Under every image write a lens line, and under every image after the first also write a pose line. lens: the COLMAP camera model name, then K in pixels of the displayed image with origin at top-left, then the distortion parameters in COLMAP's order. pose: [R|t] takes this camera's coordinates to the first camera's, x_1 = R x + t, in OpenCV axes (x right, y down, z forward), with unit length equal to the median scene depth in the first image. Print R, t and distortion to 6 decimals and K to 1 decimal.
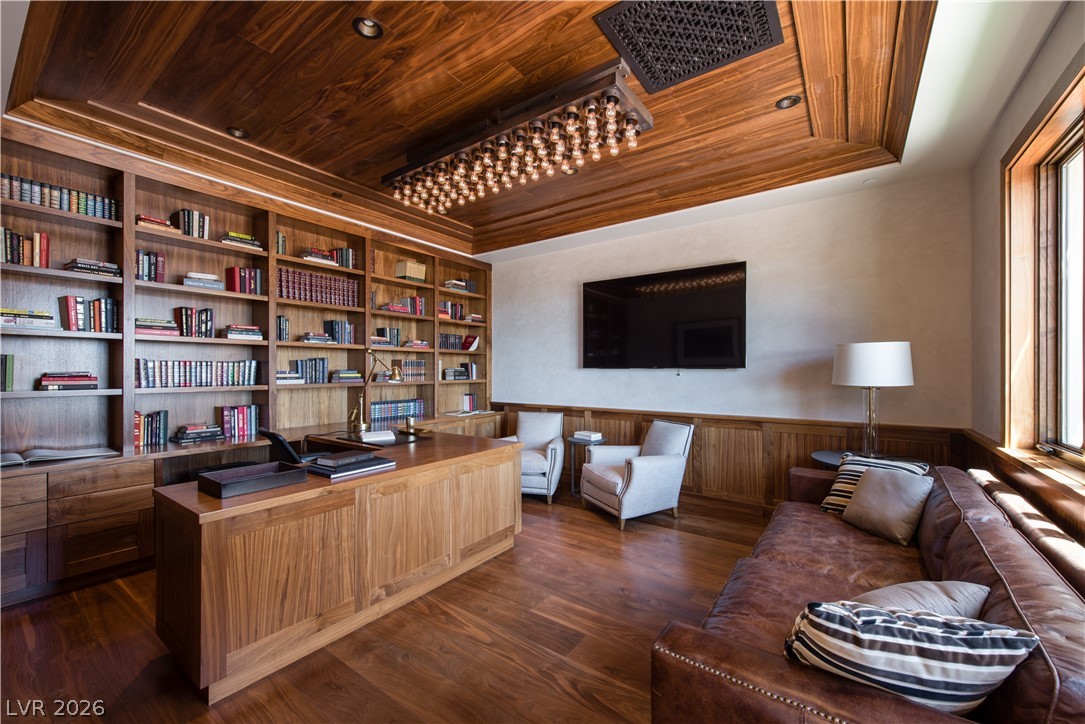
lens RADIAL K [[434.8, 0, 540.4], [0, 434.8, 367.0], [0, 0, 1]] dist [-0.000062, -0.000027]
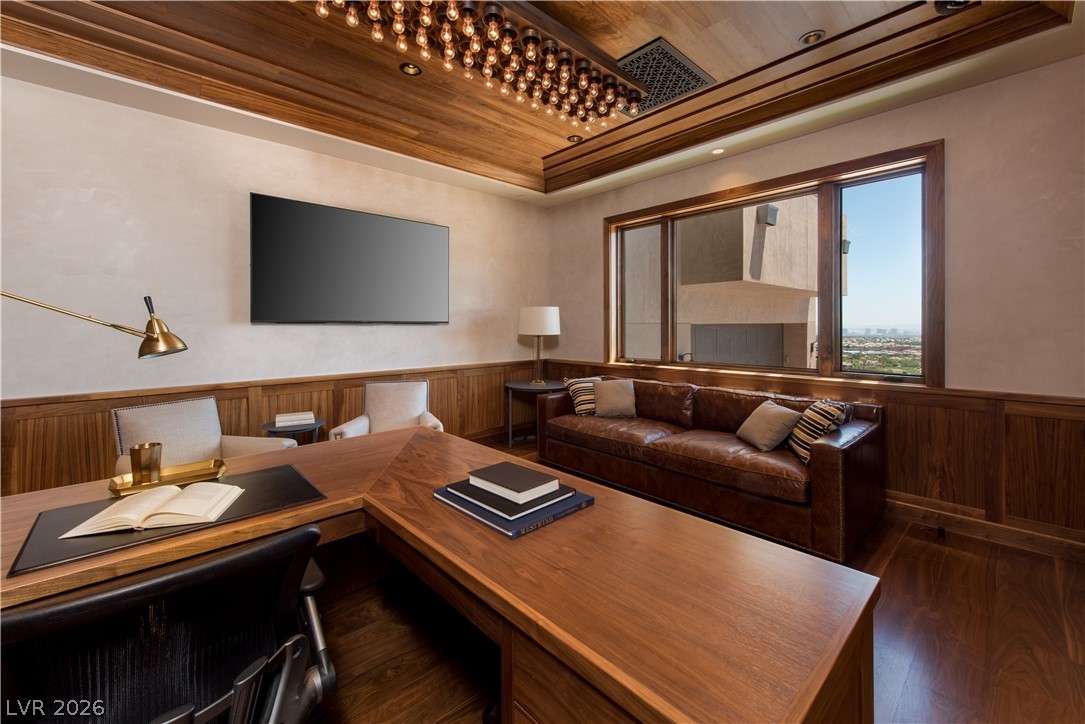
lens RADIAL K [[438.8, 0, 541.1], [0, 438.8, 326.6], [0, 0, 1]] dist [0.000081, -0.000005]
pose [[0.197024, -0.002495, 0.980395, -0.606870], [-0.000212, 0.999997, 0.002587, 0.008629], [-0.980399, -0.000718, 0.197023, 0.570202]]
